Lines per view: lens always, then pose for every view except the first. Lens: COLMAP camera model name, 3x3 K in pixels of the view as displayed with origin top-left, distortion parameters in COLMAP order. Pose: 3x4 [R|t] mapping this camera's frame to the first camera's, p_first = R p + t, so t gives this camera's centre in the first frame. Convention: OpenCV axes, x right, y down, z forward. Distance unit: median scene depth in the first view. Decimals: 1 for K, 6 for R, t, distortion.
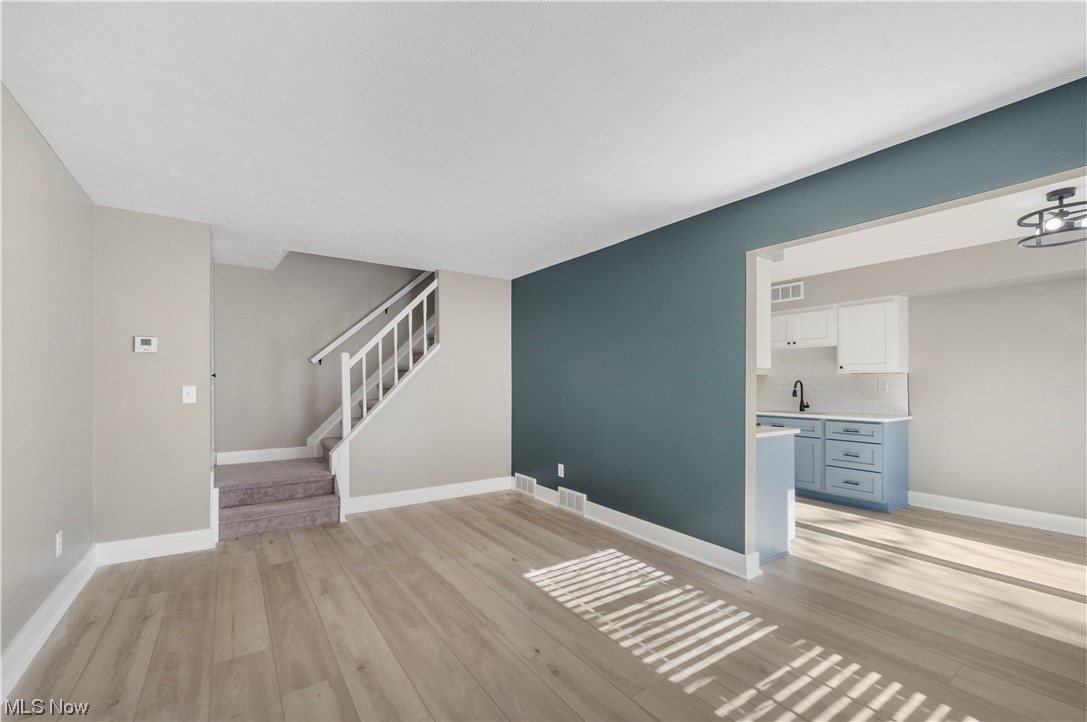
lens RADIAL K [[446.3, 0, 541.9], [0, 446.3, 381.2], [0, 0, 1]] dist [0.001145, 0.000569]
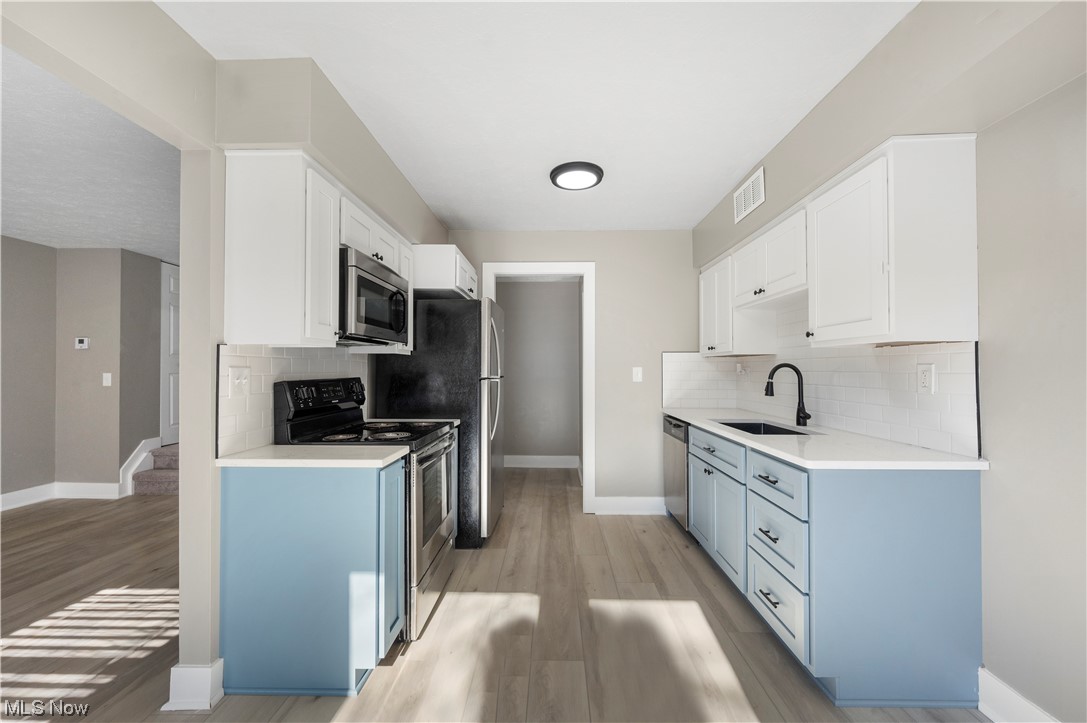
lens RADIAL K [[434.0, 0, 546.3], [0, 434.0, 364.3], [0, 0, 1]] dist [-0.001309, 0.000393]
pose [[0.816484, -0.009379, -0.577291, 1.059171], [0.004537, 0.999941, -0.009829, 0.003150], [0.577350, 0.005407, 0.816479, 0.730041]]
